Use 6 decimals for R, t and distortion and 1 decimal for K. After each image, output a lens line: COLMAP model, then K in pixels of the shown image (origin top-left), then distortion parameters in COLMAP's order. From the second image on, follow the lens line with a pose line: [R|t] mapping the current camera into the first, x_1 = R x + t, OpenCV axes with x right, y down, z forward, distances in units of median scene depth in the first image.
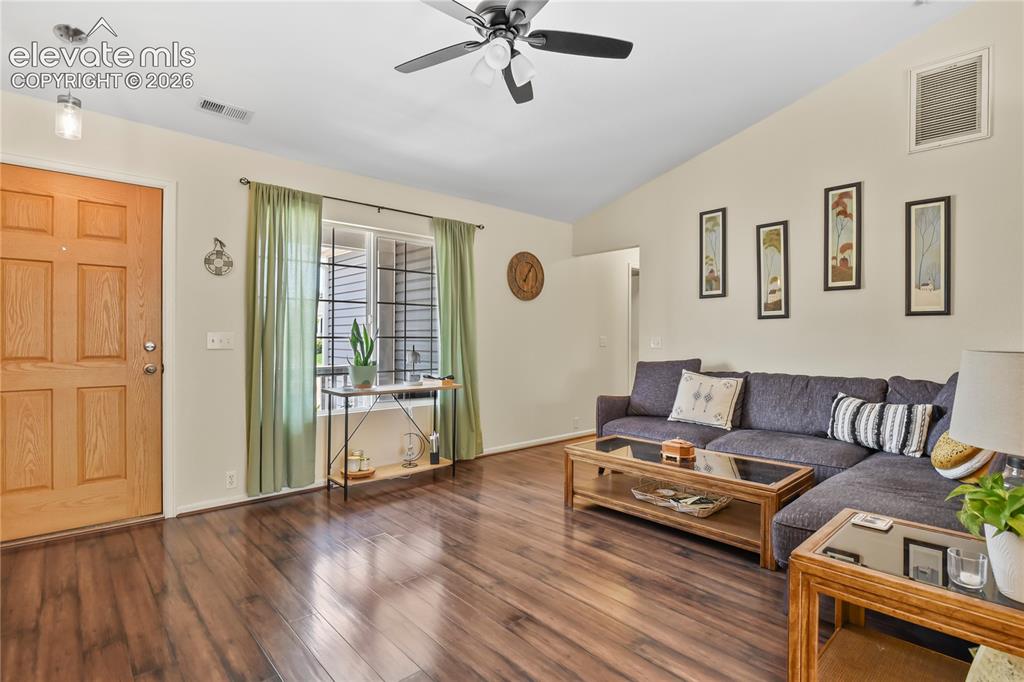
lens RADIAL K [[499.0, 0, 505.4], [0, 499.0, 338.4], [0, 0, 1]] dist [-0.014323, -0.002482]
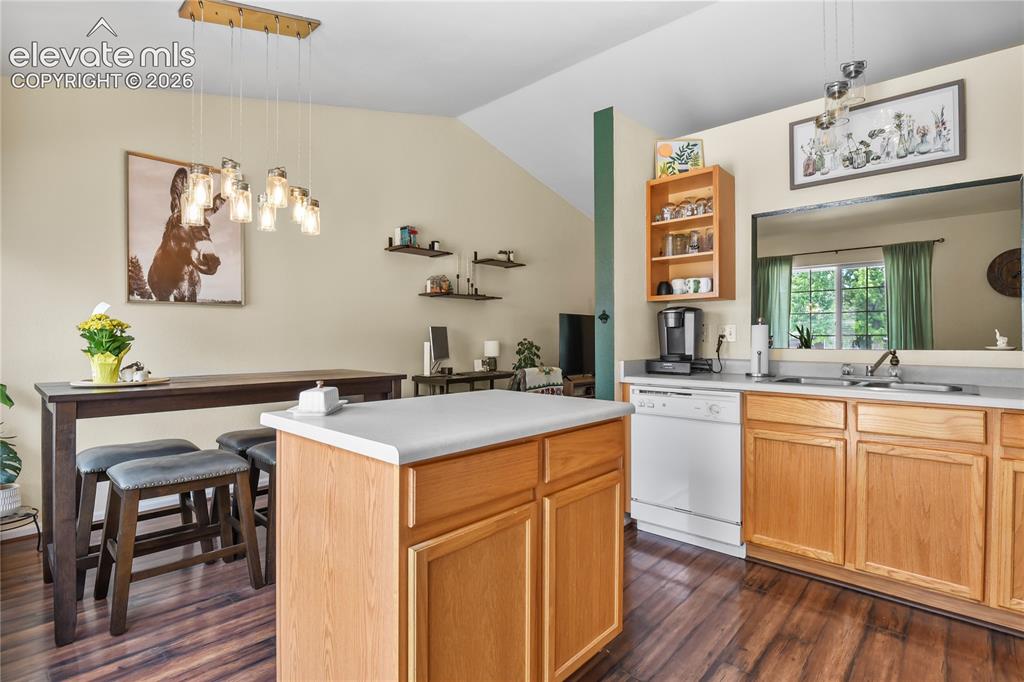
lens RADIAL K [[492.8, 0, 524.5], [0, 492.8, 338.6], [0, 0, 1]] dist [-0.016655, -0.000982]
pose [[0.116783, 0.000968, -0.993157, 1.234459], [0.006160, 0.999980, 0.001699, -0.000220], [0.993138, -0.006316, 0.116774, -0.144179]]
